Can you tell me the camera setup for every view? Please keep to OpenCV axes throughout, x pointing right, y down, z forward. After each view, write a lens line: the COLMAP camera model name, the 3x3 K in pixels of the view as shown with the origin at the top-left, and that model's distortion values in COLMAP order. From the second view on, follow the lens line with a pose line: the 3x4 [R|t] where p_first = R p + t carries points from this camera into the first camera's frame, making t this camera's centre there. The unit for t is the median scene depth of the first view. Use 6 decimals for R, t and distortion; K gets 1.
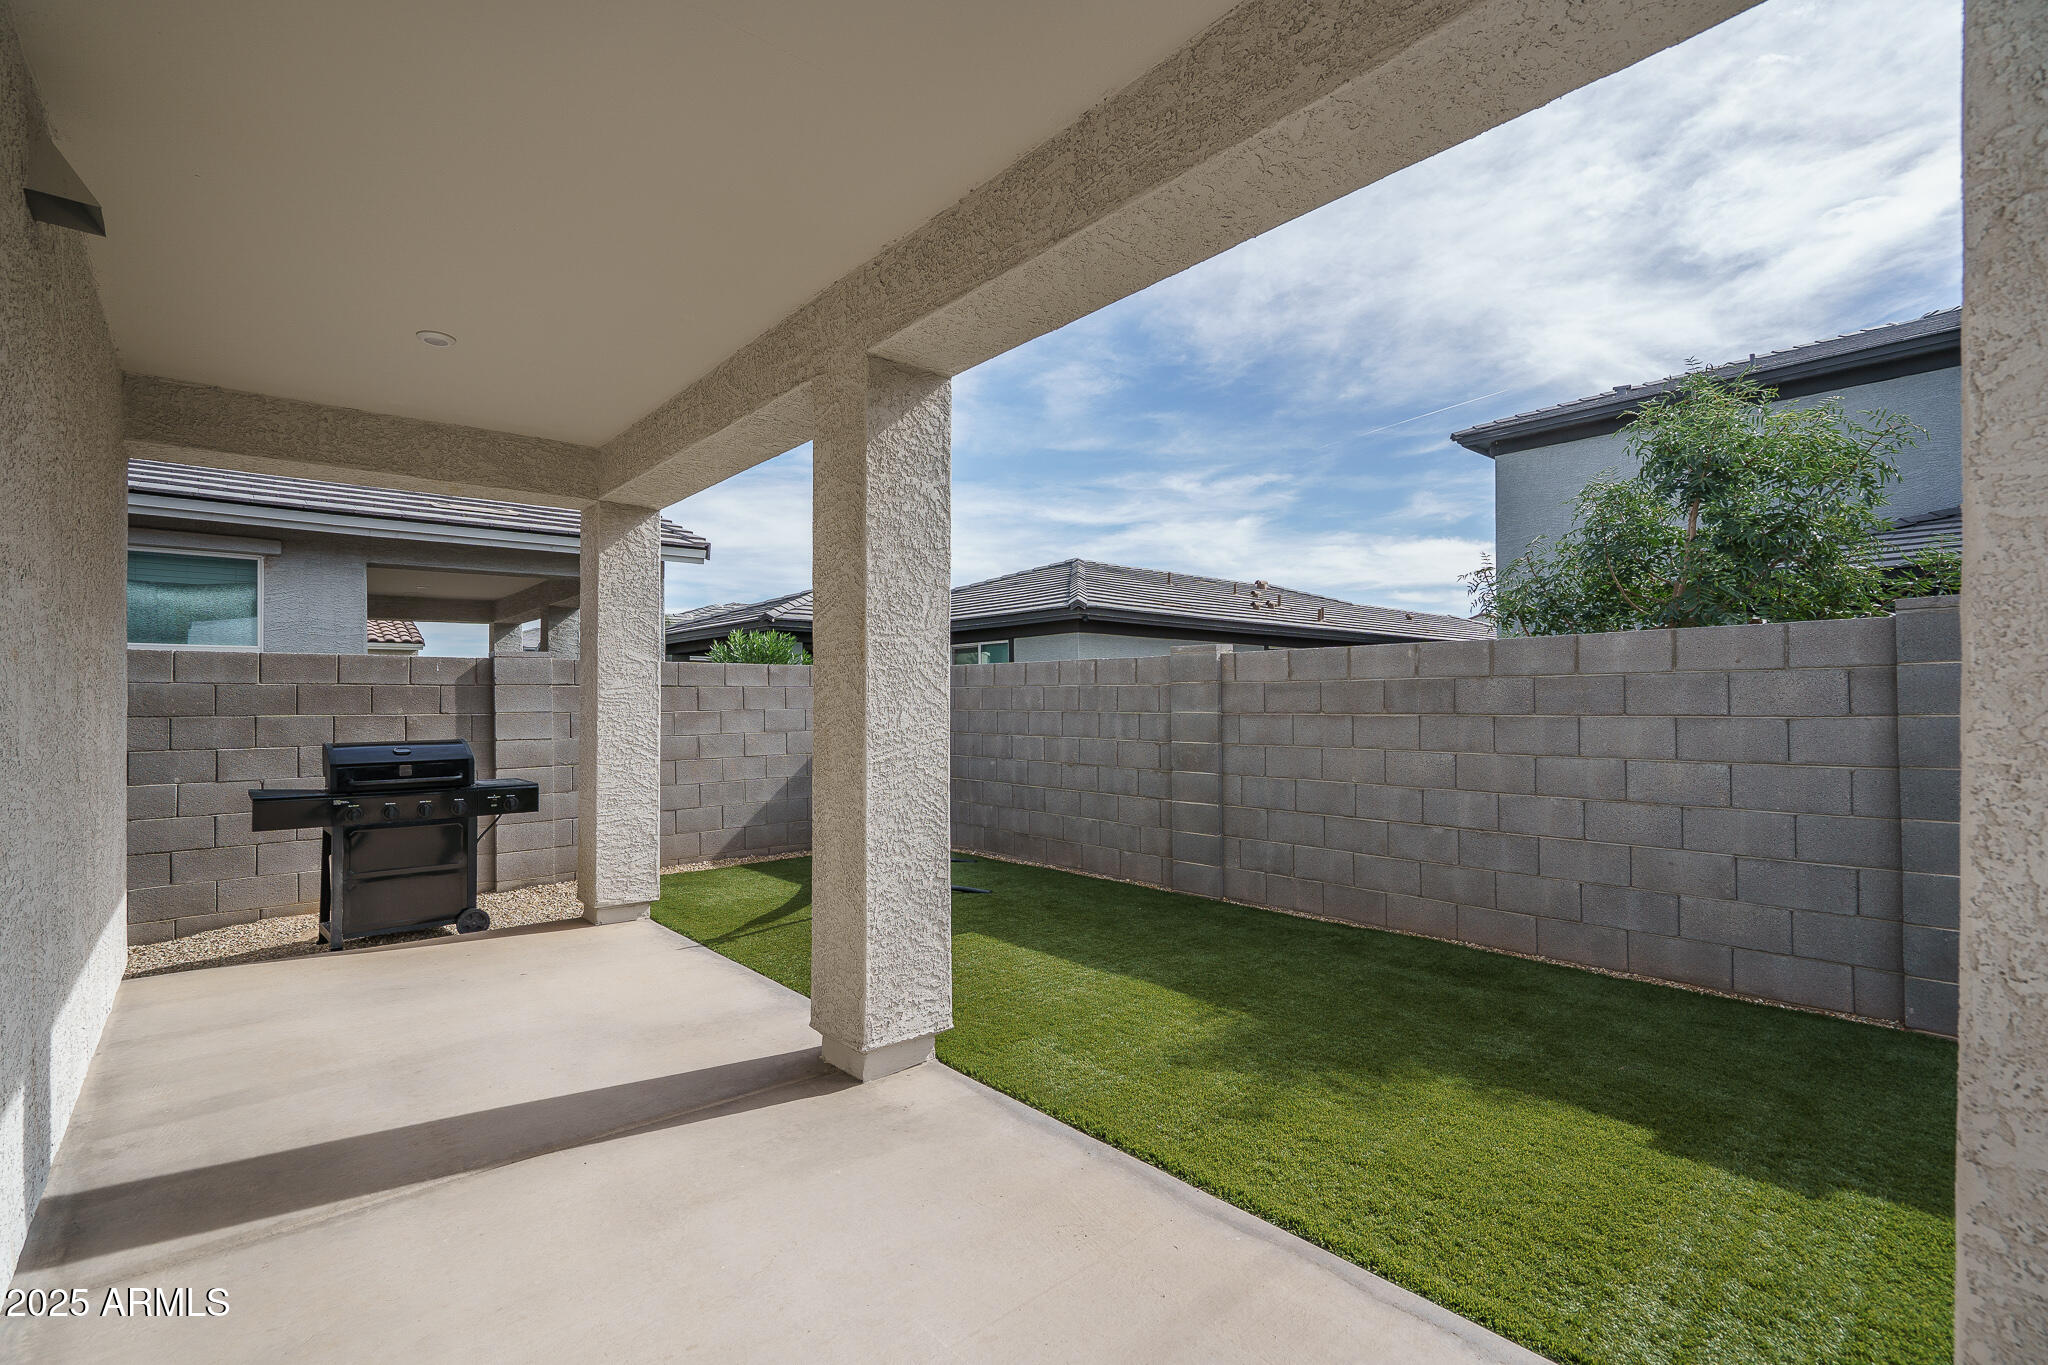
lens RADIAL K [[923.4, 0, 1023.0], [0, 923.4, 691.5], [0, 0, 1]] dist [-0.002202, 0.001148]
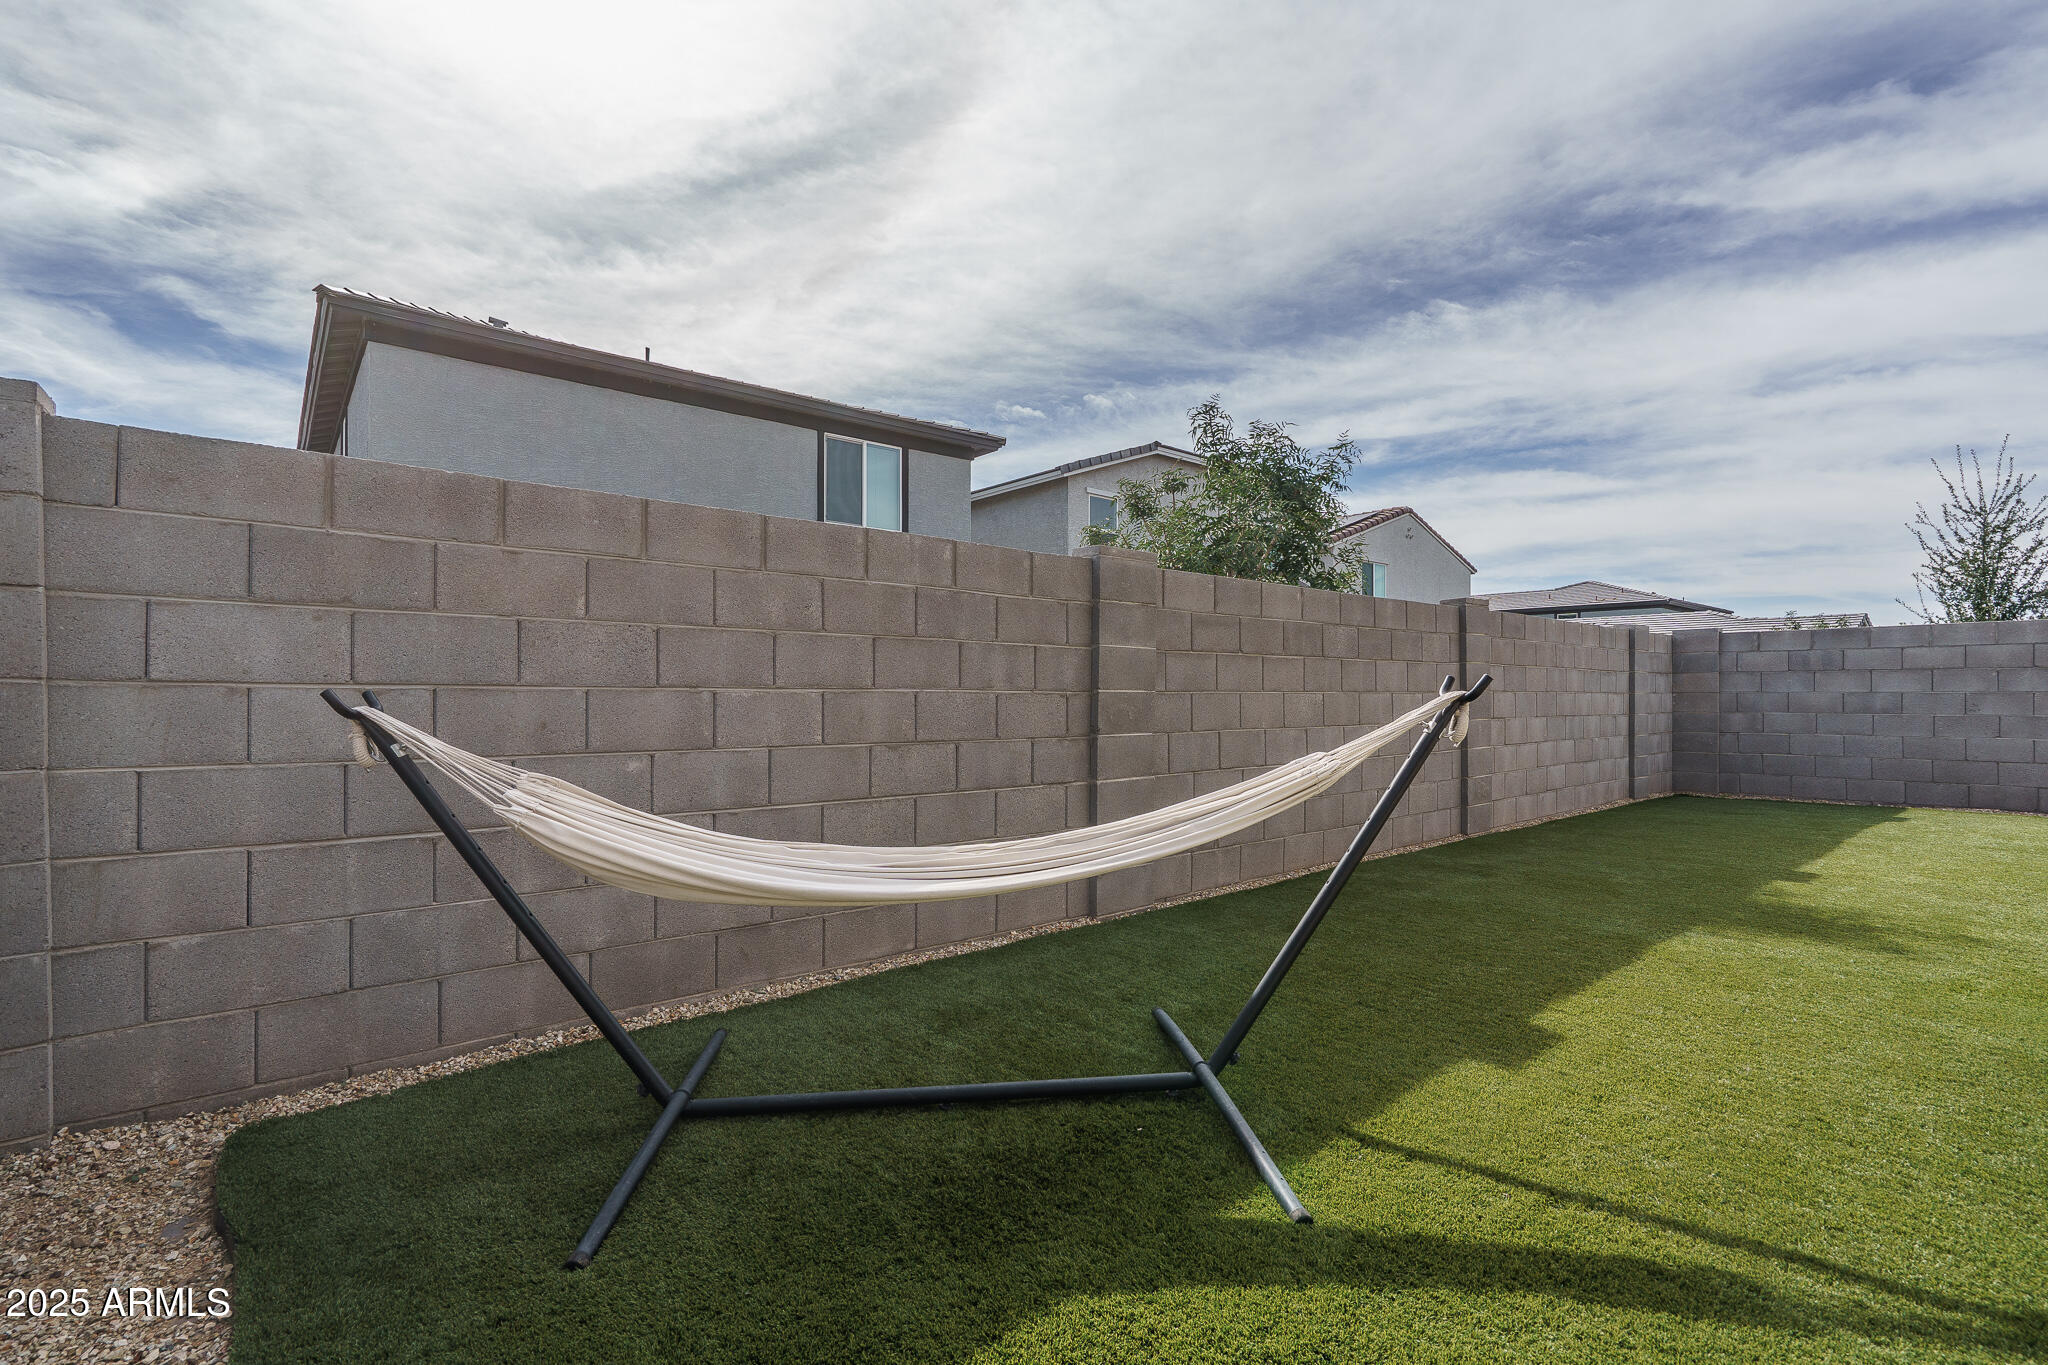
lens RADIAL K [[917.8, 0, 1023.9], [0, 917.8, 693.2], [0, 0, 1]] dist [0.001327, 0.000611]
pose [[0.020711, 0.003861, 0.999778, -0.567144], [-0.012748, 0.999912, -0.003597, 0.068820], [-0.999704, -0.012671, 0.020758, 1.214990]]
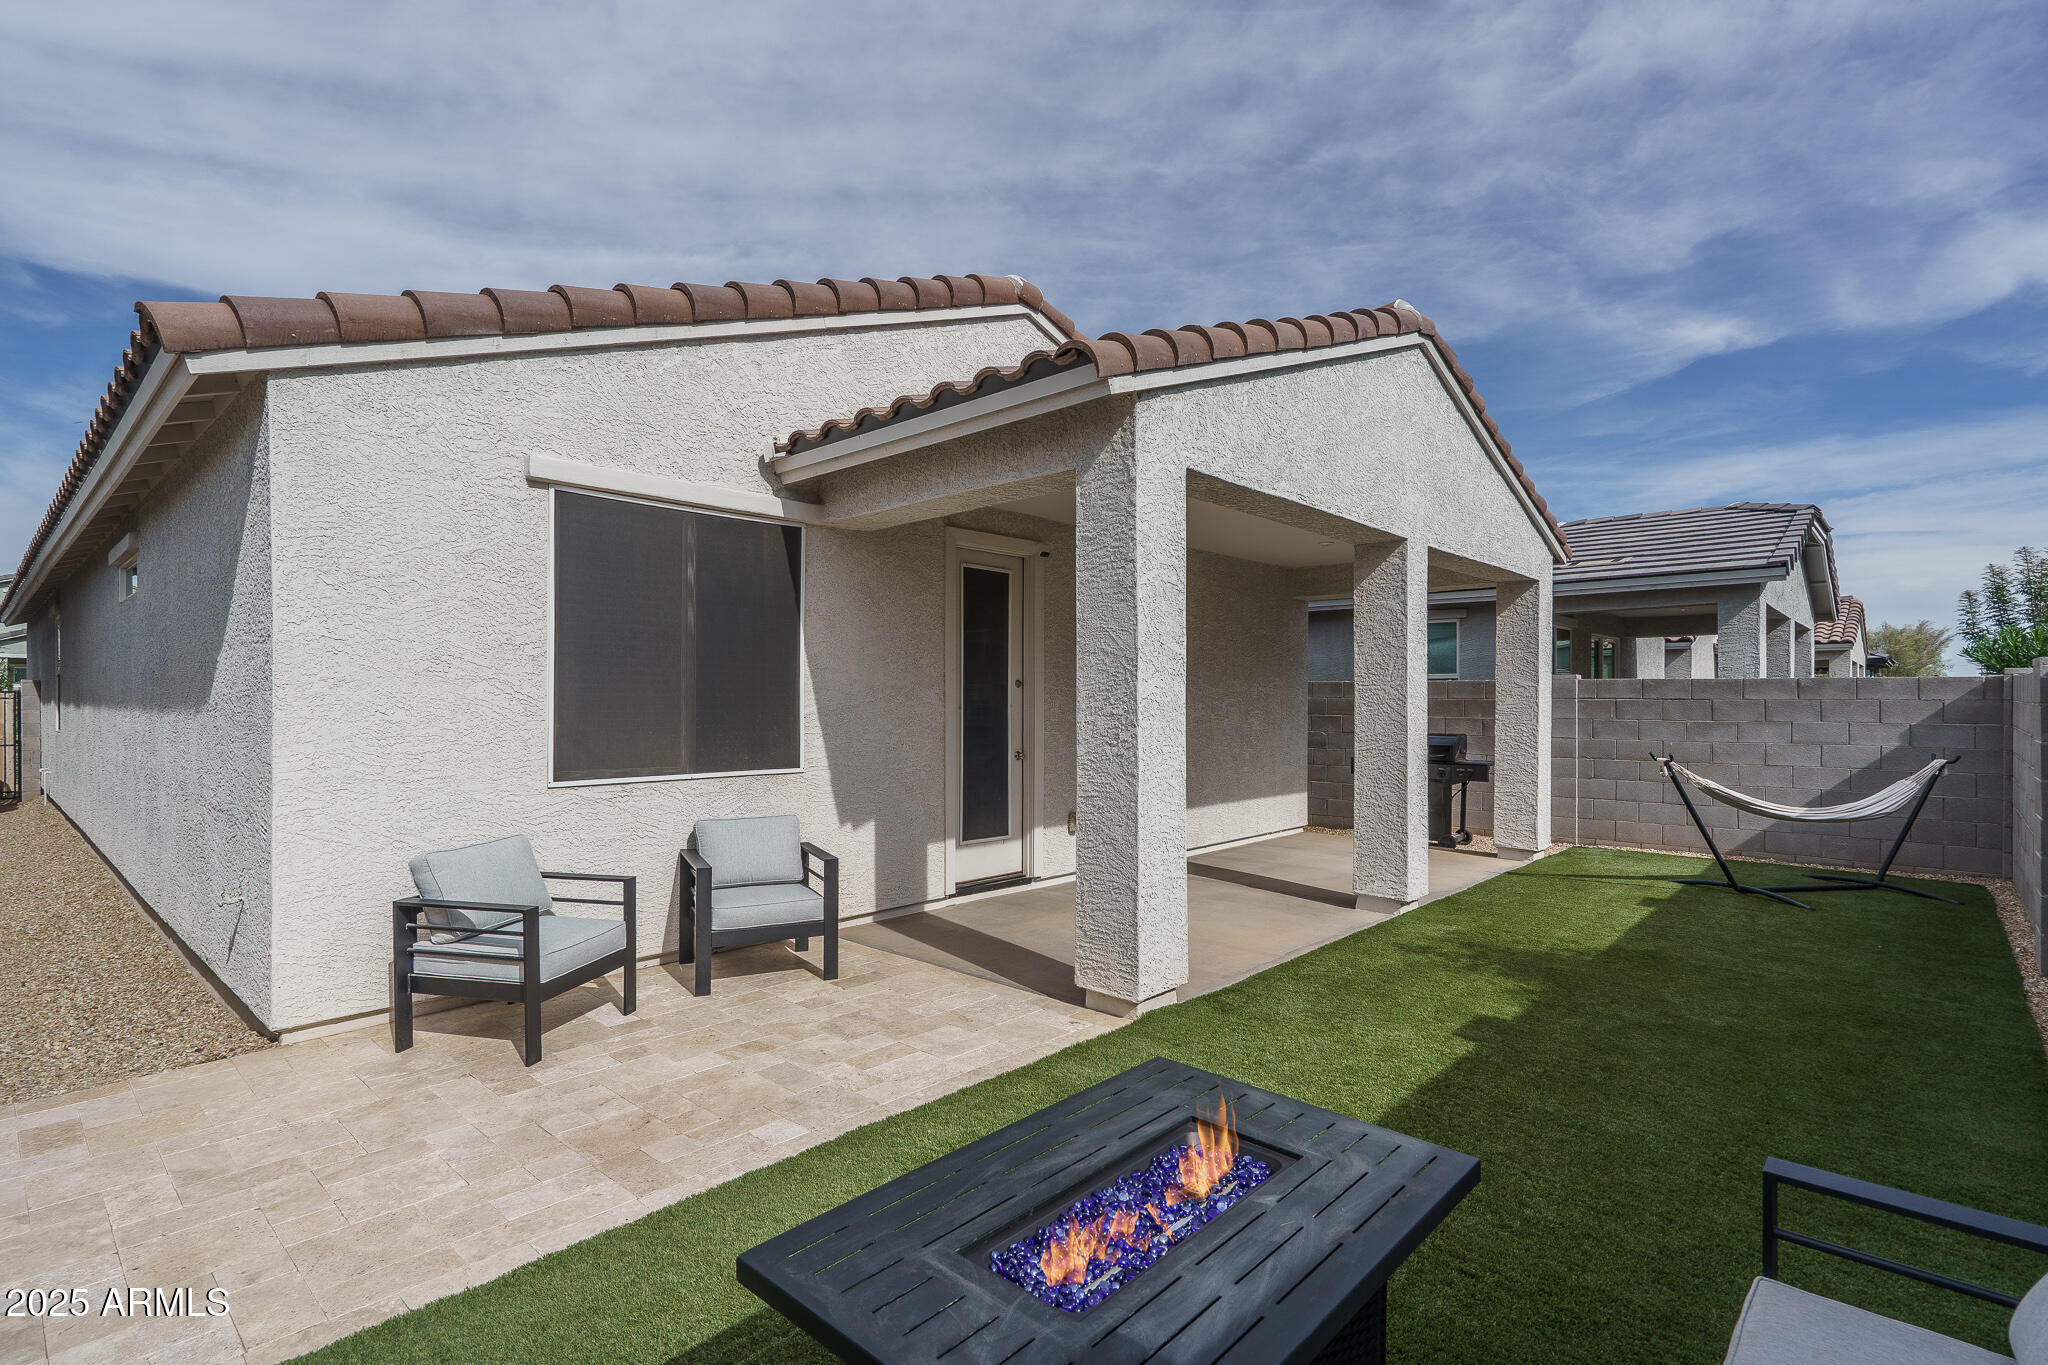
lens RADIAL K [[987.5, 0, 1008.3], [0, 987.5, 695.2], [0, 0, 1]] dist [0.000493, 0.000673]
pose [[0.103421, 0.003604, -0.994631, 1.078411], [0.007761, 0.999960, 0.004430, -0.032174], [0.994607, -0.008177, 0.103389, 0.018797]]
